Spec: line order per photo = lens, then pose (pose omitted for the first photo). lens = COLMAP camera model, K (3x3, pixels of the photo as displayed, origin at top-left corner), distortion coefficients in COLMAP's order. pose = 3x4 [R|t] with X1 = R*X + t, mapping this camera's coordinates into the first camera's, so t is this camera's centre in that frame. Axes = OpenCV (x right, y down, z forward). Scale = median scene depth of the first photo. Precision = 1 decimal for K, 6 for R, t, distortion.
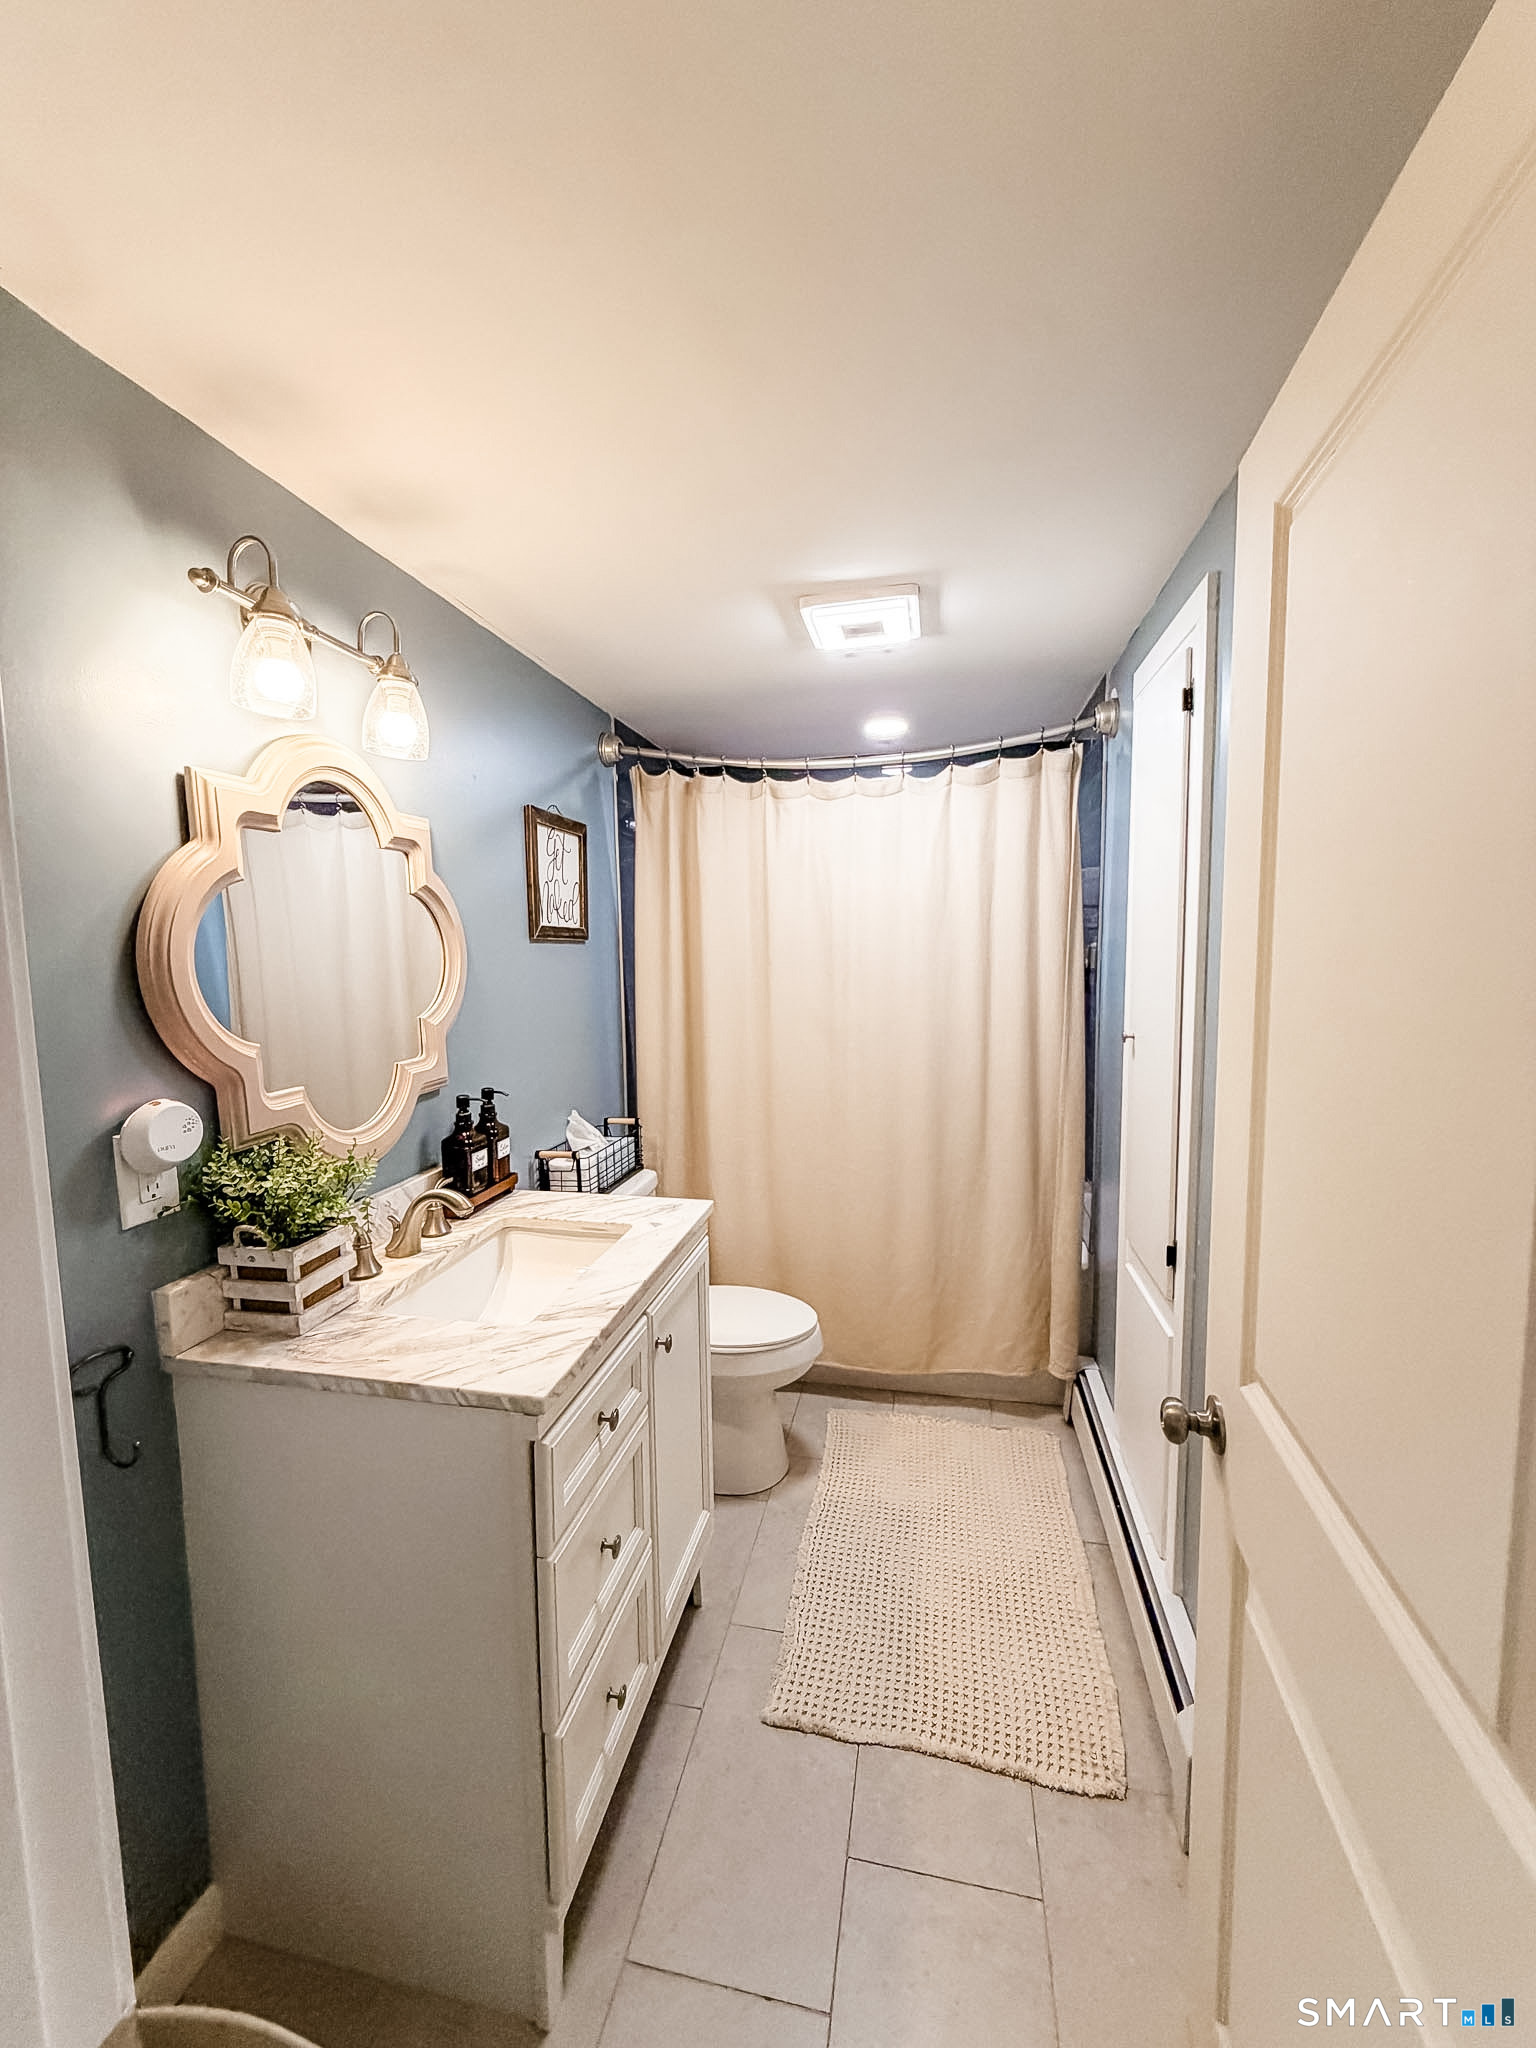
lens RADIAL K [[819.1, 0, 763.7], [0, 819.1, 1021.9], [0, 0, 1]] dist [0.002359, -0.000803]
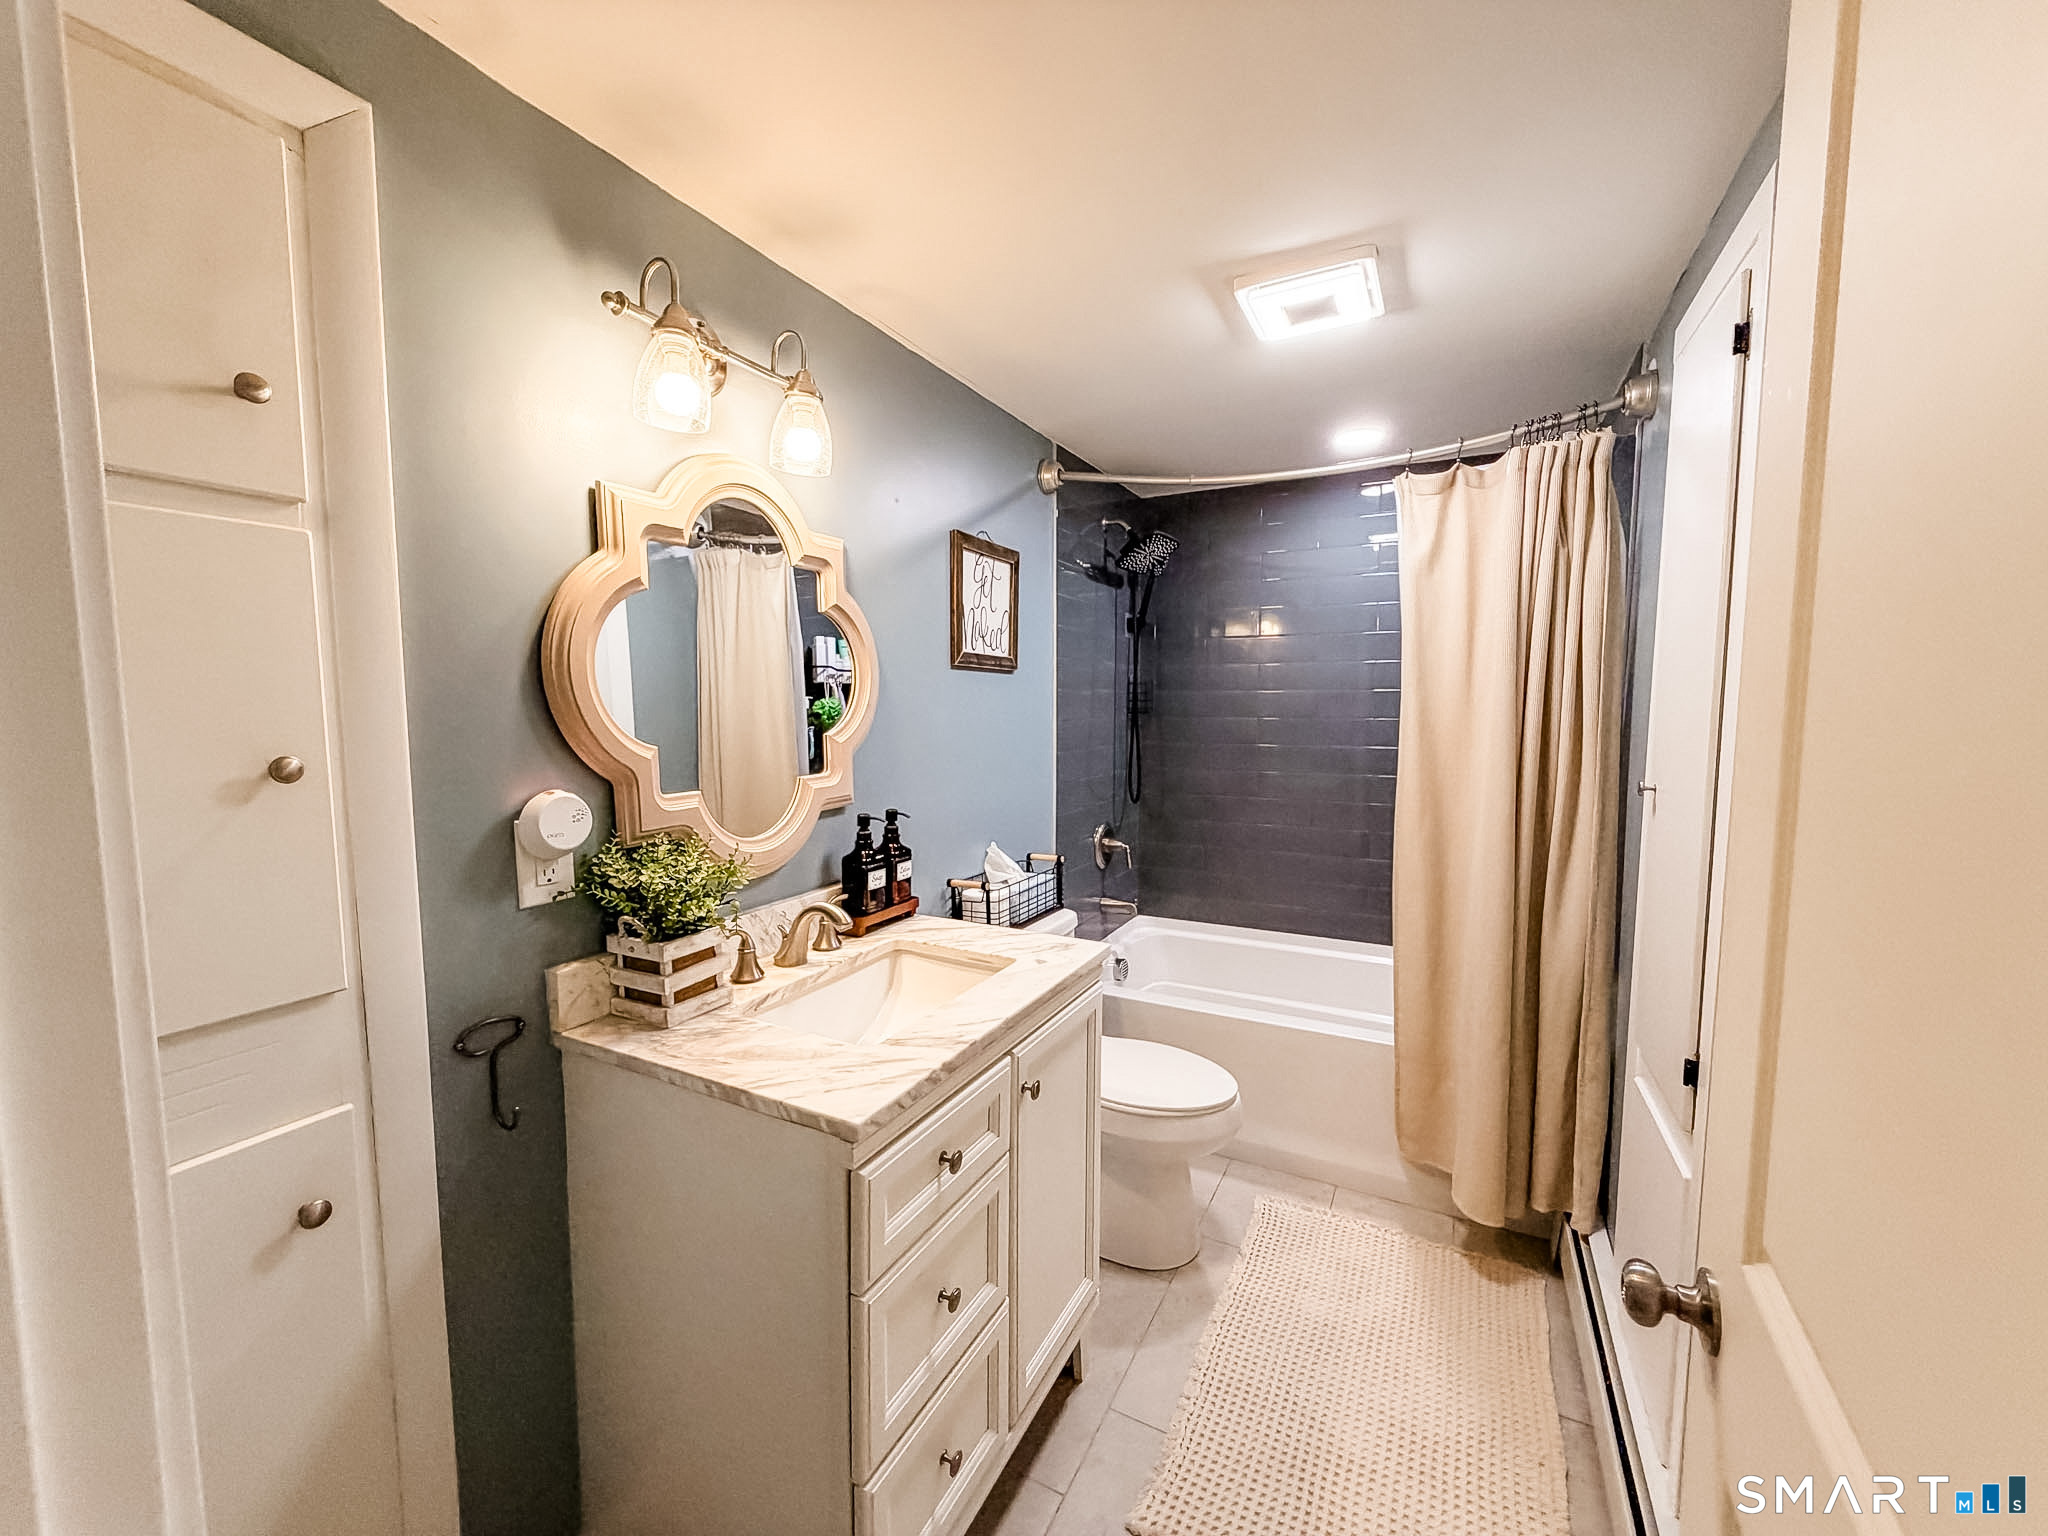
lens RADIAL K [[819.1, 0, 1024.0], [0, 819.1, 768.0], [0, 0, 1]] dist [0.002359, -0.000803]
pose [[0.962116, 0.038083, -0.269968, 0.108702], [-0.040493, 0.999174, -0.003361, 0.035276], [0.269617, 0.014166, 0.962863, 0.107223]]
